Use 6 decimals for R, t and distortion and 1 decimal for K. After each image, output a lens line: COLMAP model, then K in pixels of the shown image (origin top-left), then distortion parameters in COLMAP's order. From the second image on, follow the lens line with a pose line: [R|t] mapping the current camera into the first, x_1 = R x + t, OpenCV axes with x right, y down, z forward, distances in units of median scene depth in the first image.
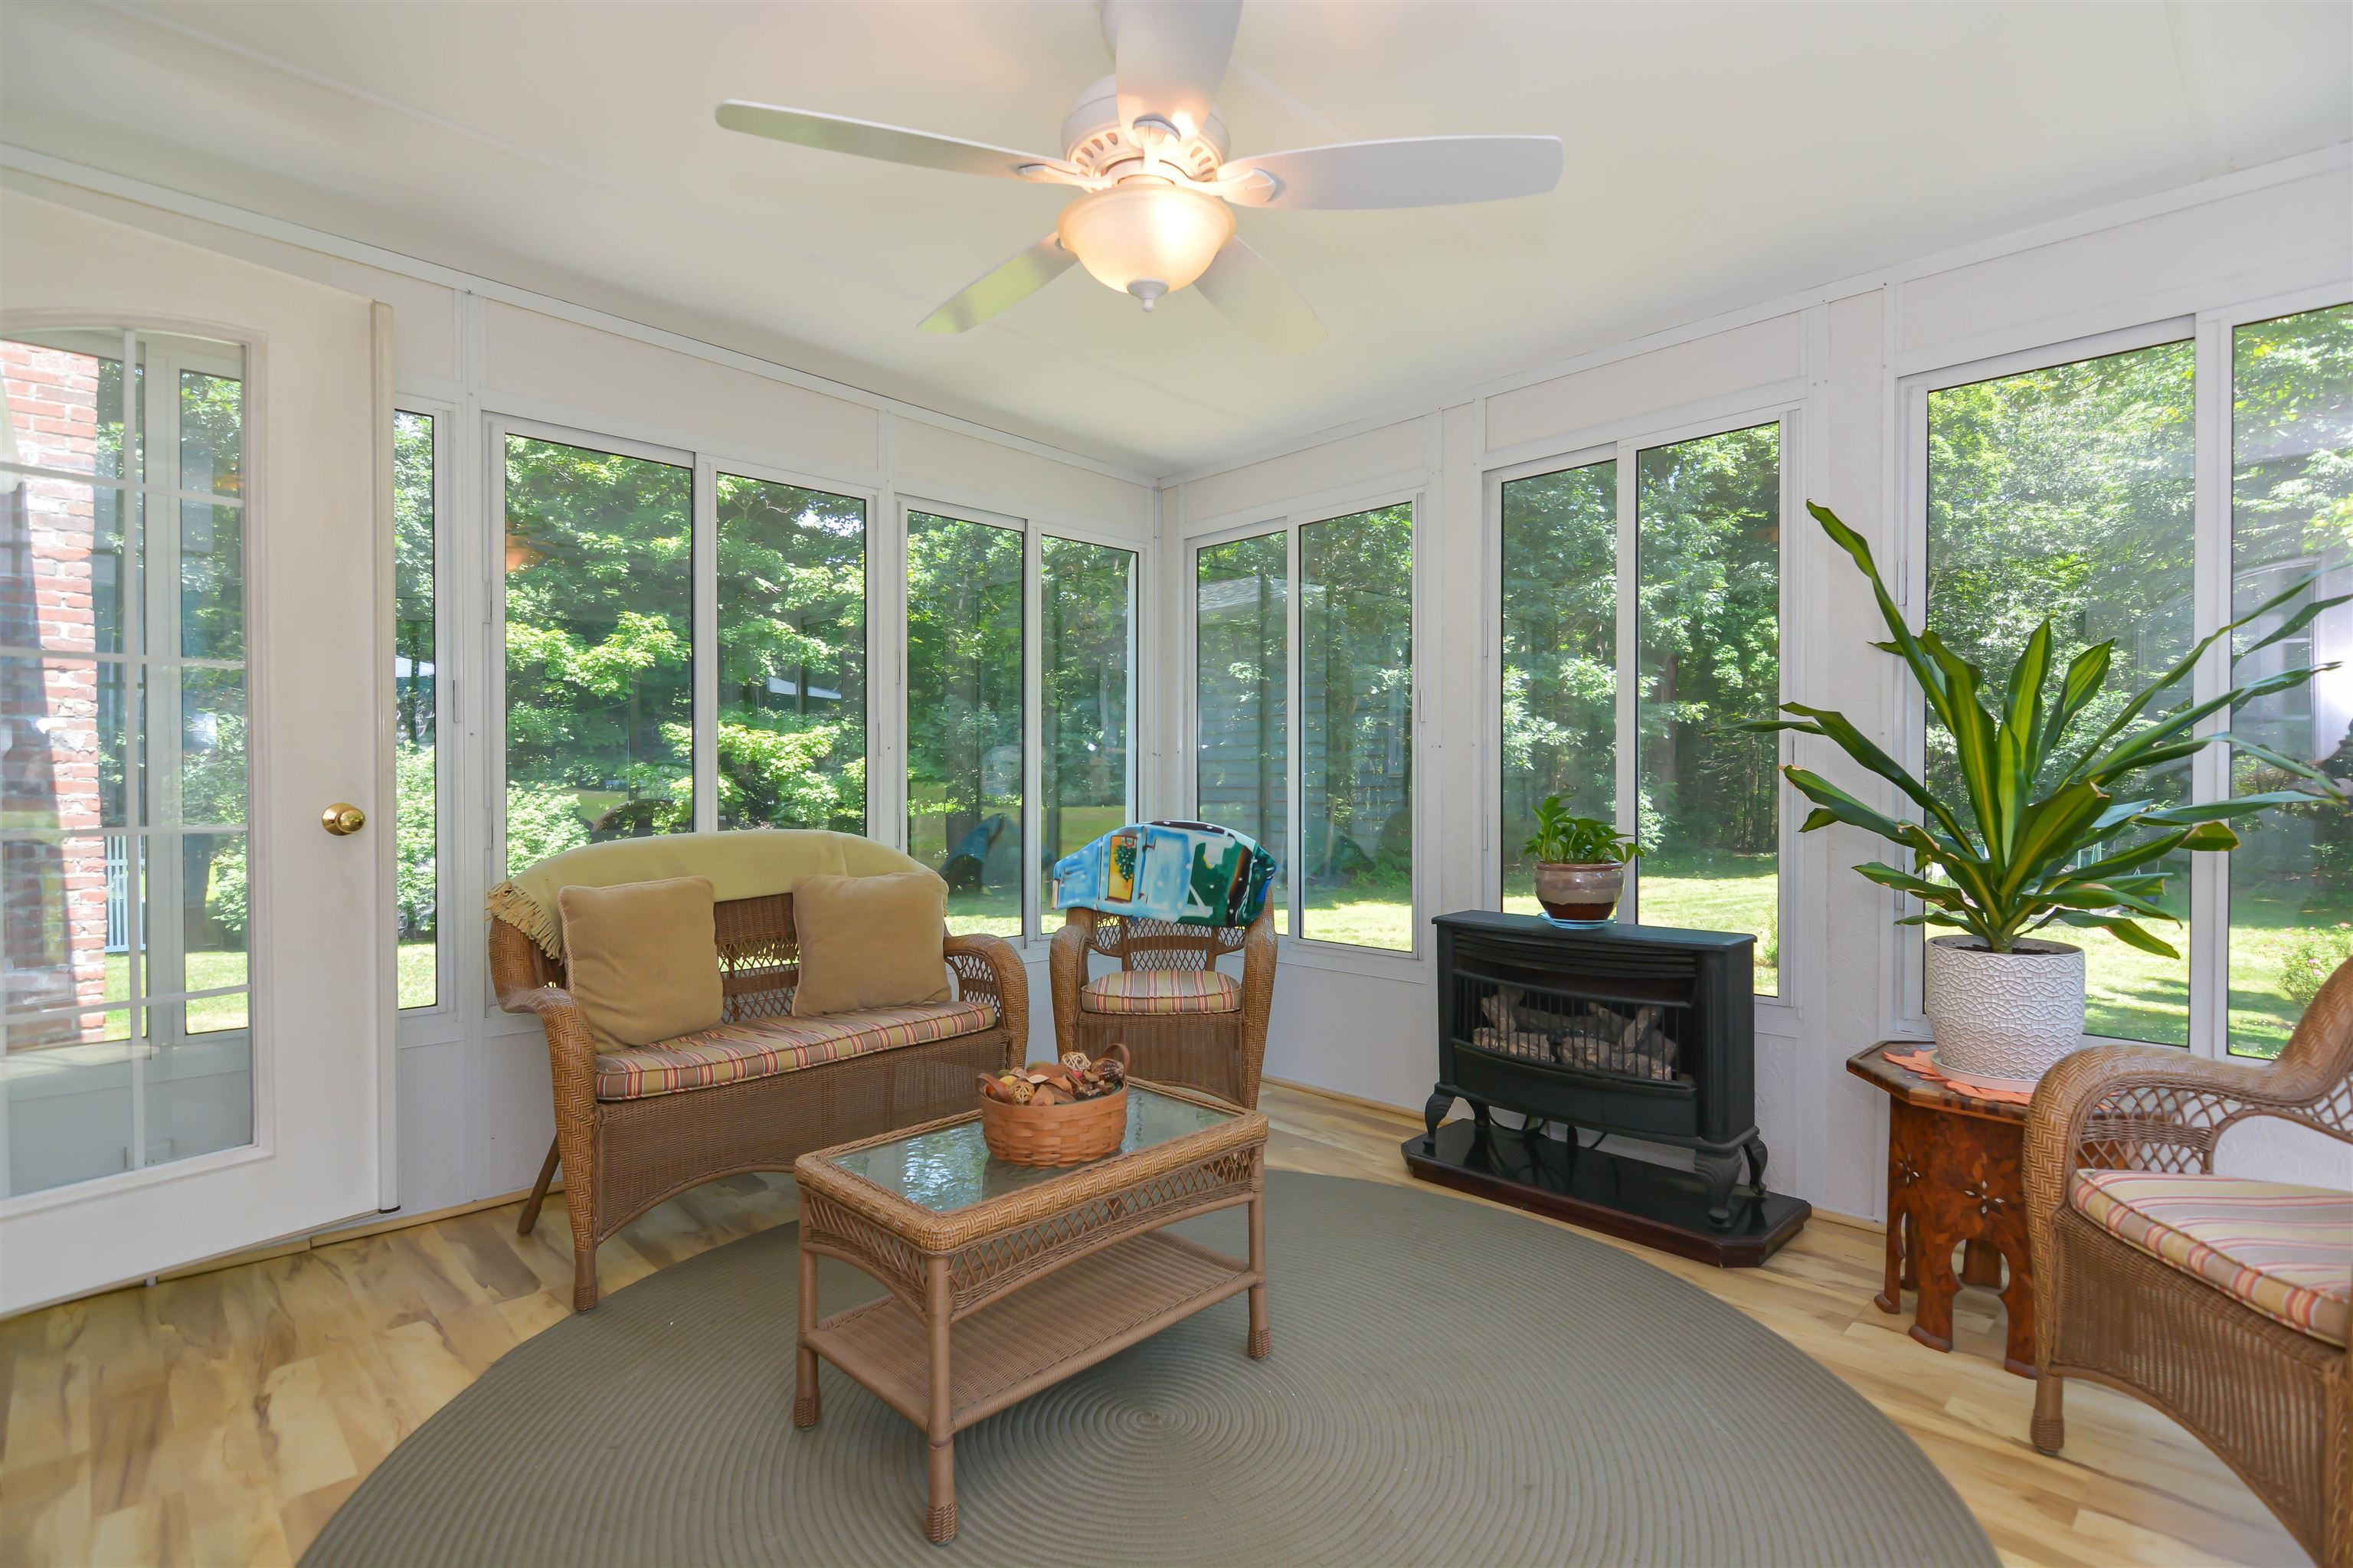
lens RADIAL K [[1139.8, 0, 1185.9], [0, 1139.8, 786.8], [0, 0, 1]] dist [0.013390, -0.012257]
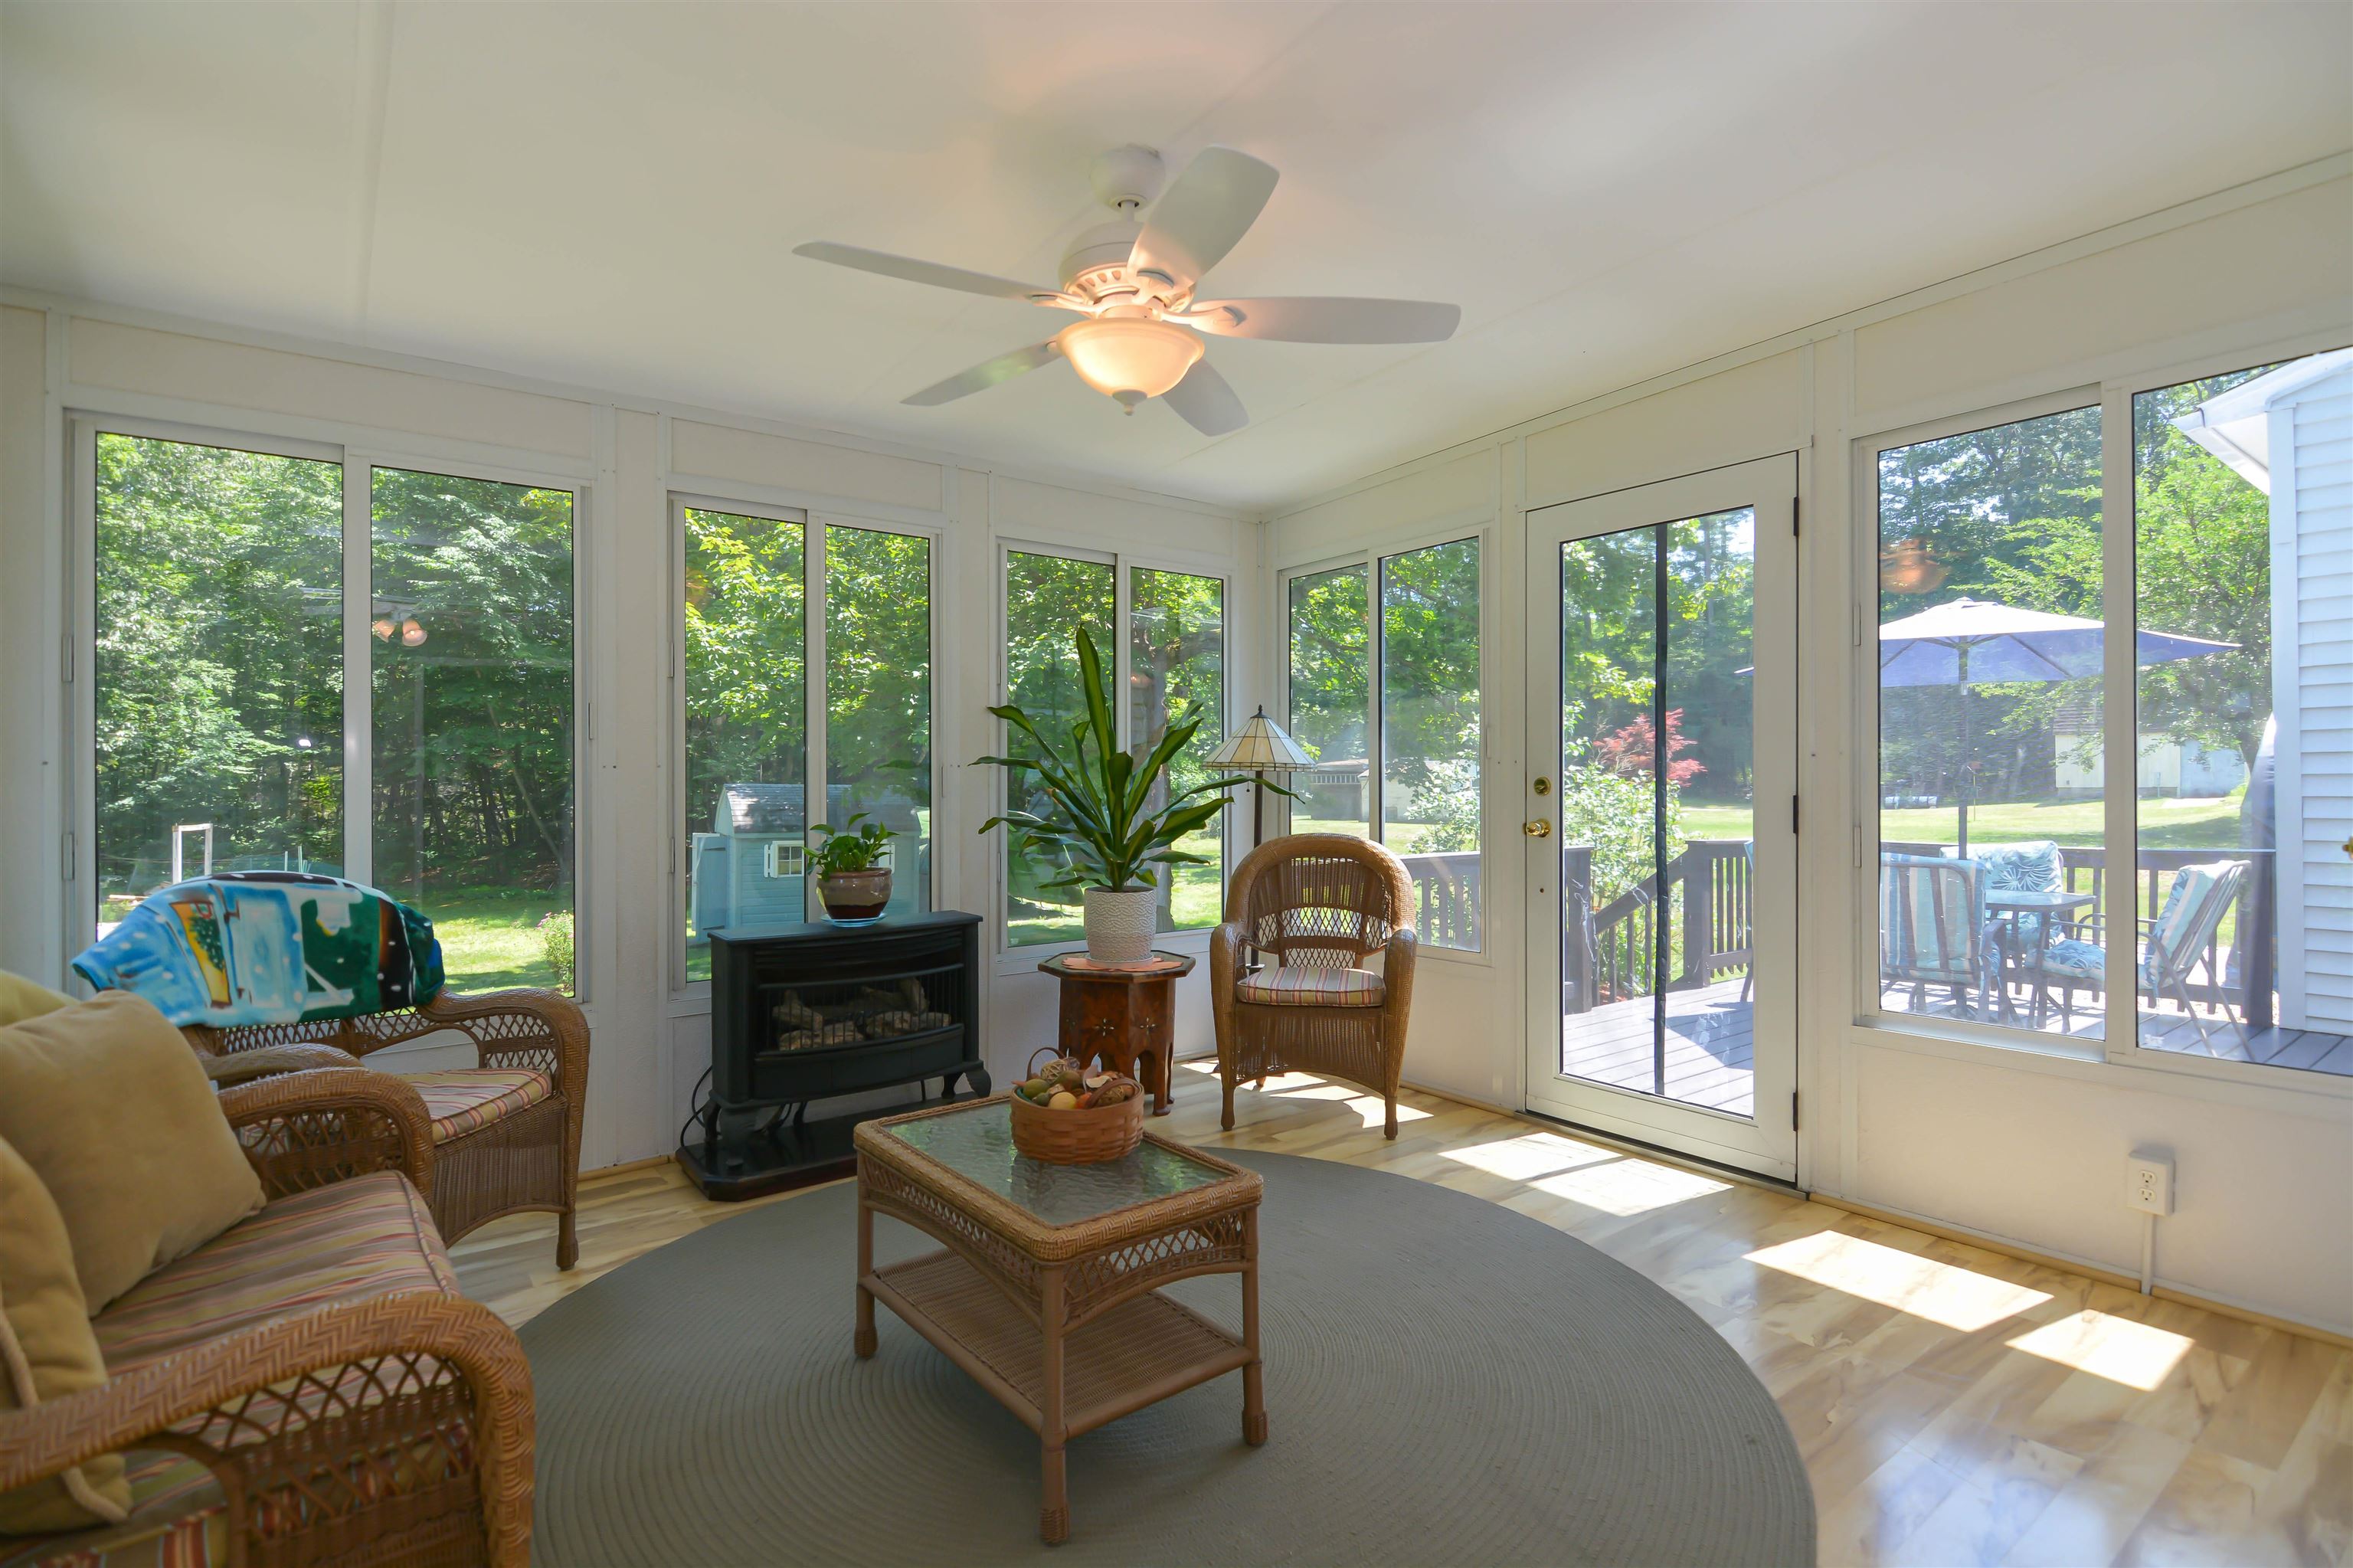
lens RADIAL K [[1139.8, 0, 1185.9], [0, 1139.8, 786.8], [0, 0, 1]] dist [0.013390, -0.012257]
pose [[0.108420, 0.001688, 0.994104, -0.615723], [0.012186, 0.999921, -0.003027, -0.010618], [-0.994030, 0.012442, 0.108391, 0.404307]]
